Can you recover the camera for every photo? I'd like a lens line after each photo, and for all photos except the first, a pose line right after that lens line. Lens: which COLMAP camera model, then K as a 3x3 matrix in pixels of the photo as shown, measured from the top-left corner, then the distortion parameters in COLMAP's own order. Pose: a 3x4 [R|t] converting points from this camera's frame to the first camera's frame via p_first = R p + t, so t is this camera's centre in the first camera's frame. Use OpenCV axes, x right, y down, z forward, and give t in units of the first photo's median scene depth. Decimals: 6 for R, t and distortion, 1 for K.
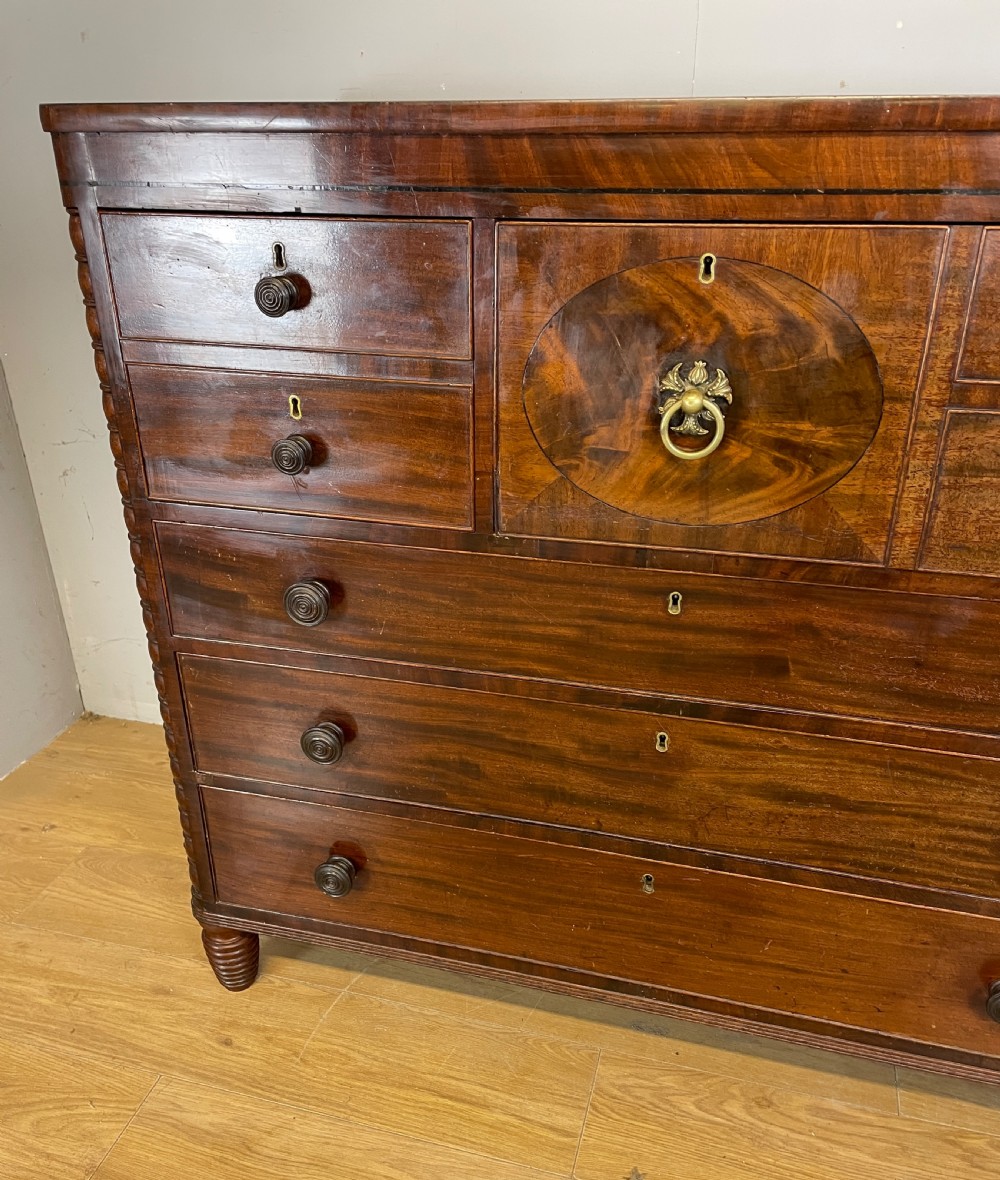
lens RADIAL K [[1018.2, 0, 481.1], [0, 1018.2, 664.5], [0, 0, 1]] dist [0.085491, -0.114637]
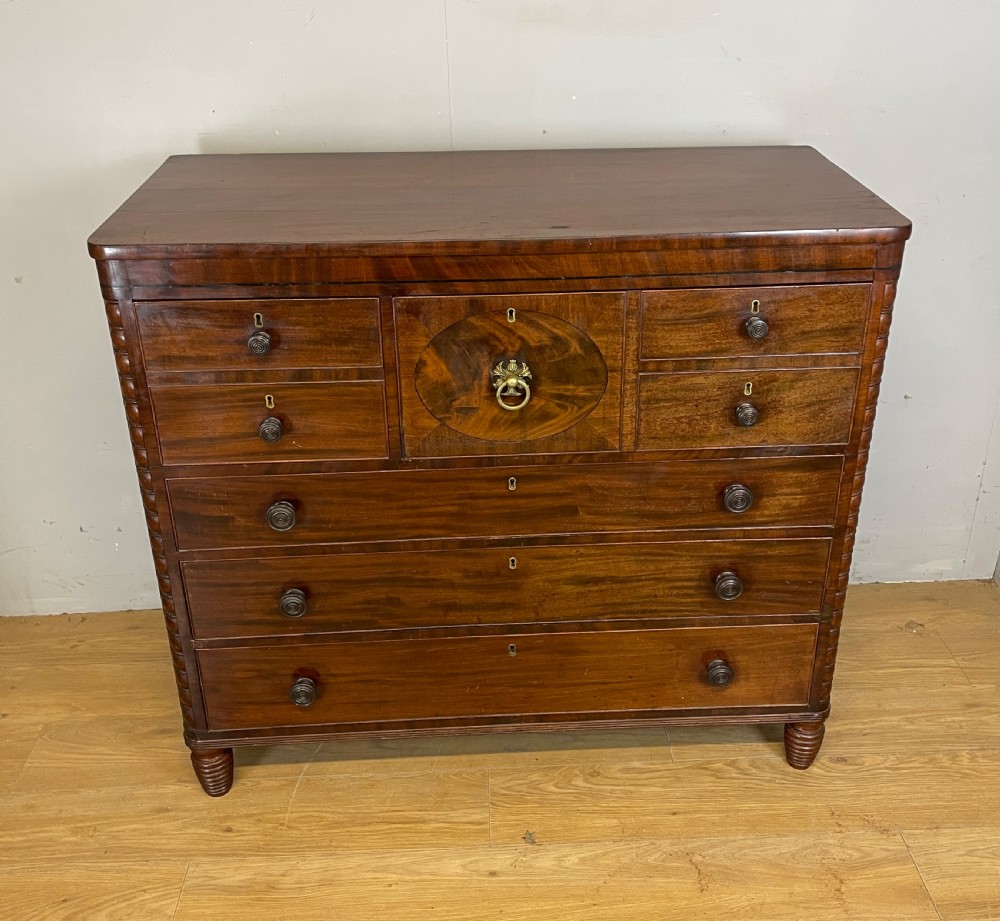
lens RADIAL K [[1089.8, 0, 524.6], [0, 1089.8, 440.0], [0, 0, 1]] dist [0.058346, 0.000000]
pose [[0.944393, -0.146846, 0.294209, -0.338965], [0.150684, 0.988534, 0.009713, -0.156508], [-0.292262, 0.035159, 0.955692, -0.812376]]
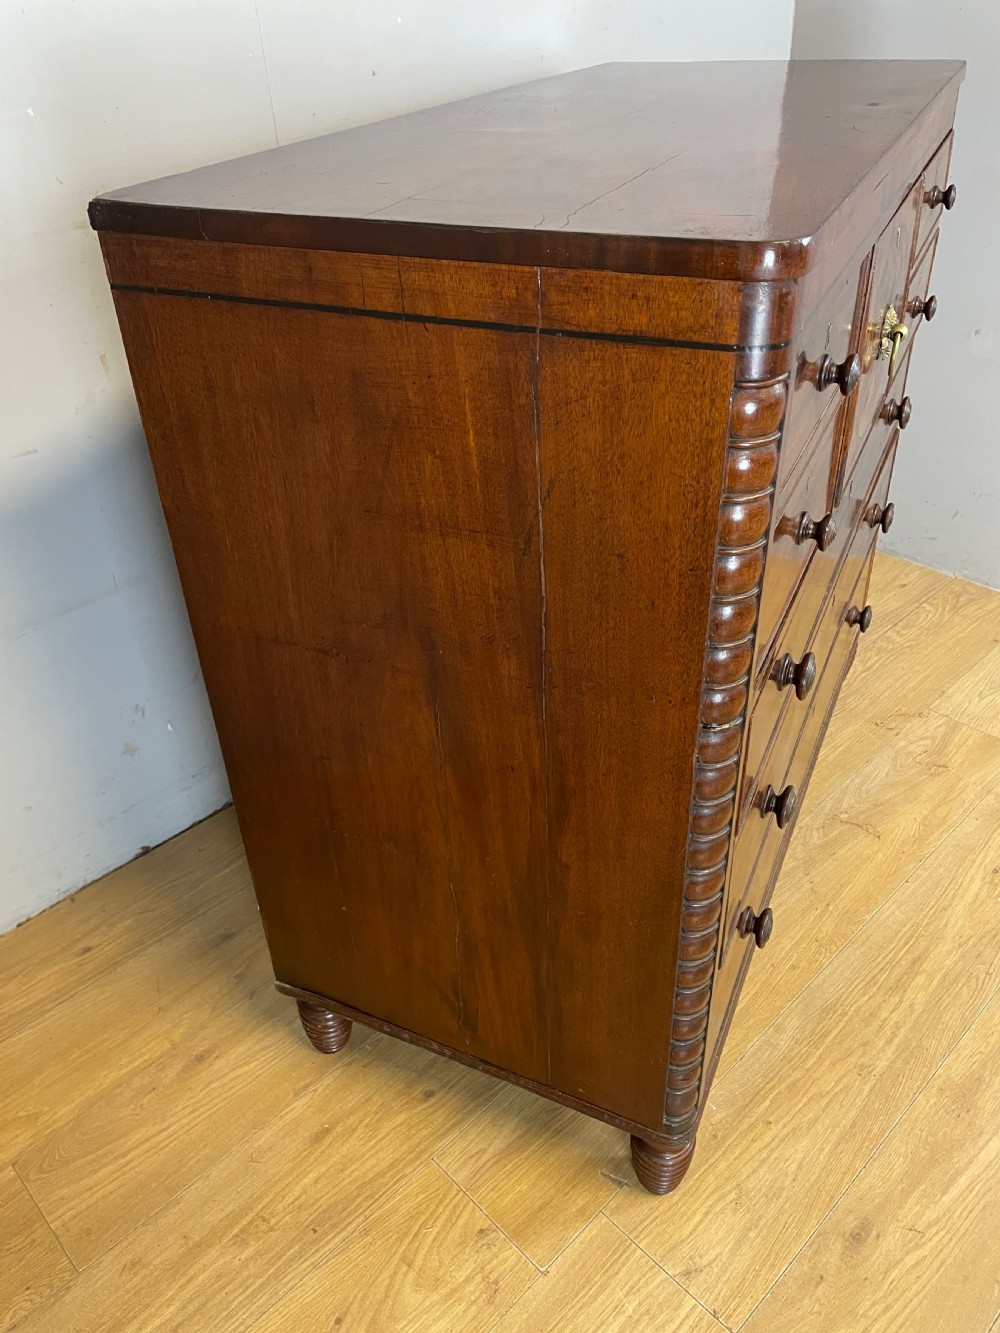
lens RADIAL K [[1021.2, 0, 501.8], [0, 1021.2, 661.9], [0, 0, 1]] dist [0.075824, -0.091671]
pose [[0.493653, -0.496298, 0.714139, -1.059722], [0.440847, 0.850653, 0.286431, -0.364196], [-0.749640, 0.173429, 0.638719, 0.344027]]
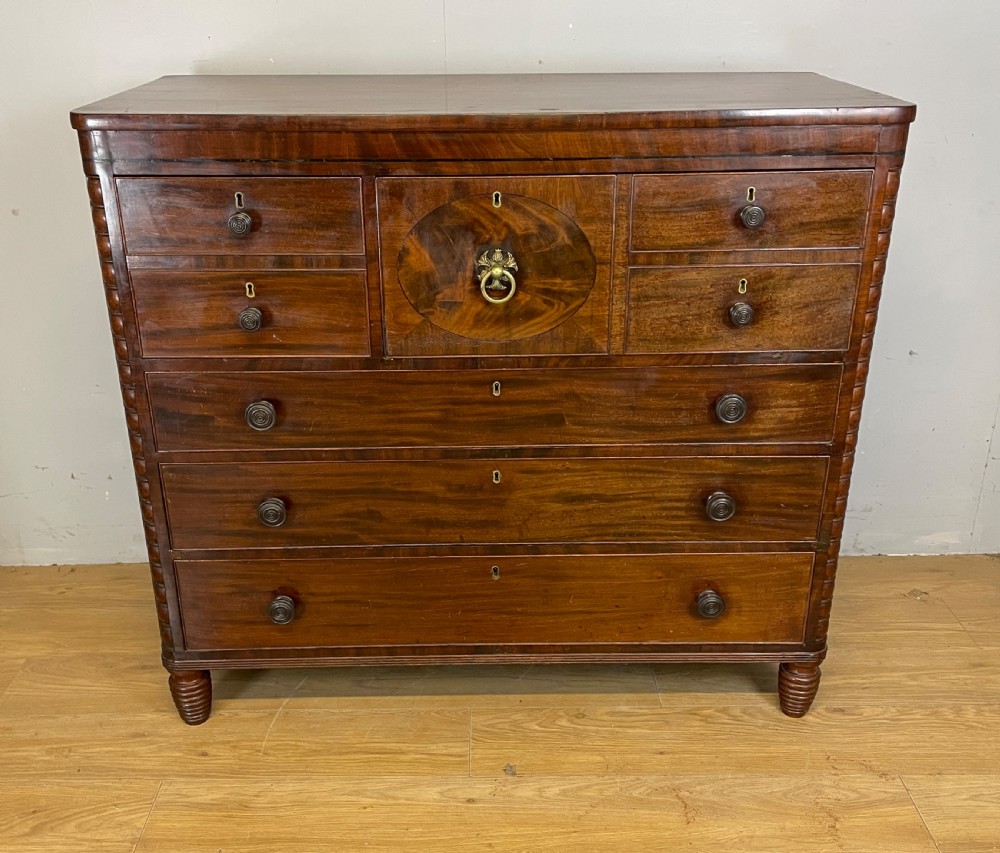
lens RADIAL K [[1068.9, 0, 489.7], [0, 1068.9, 479.5], [0, 0, 1]] dist [0.067746, 0.000000]
pose [[0.958273, -0.119134, 0.259846, -0.312576], [0.131611, 0.990814, -0.031093, 0.149282], [-0.253754, 0.063994, 0.965149, -0.724740]]
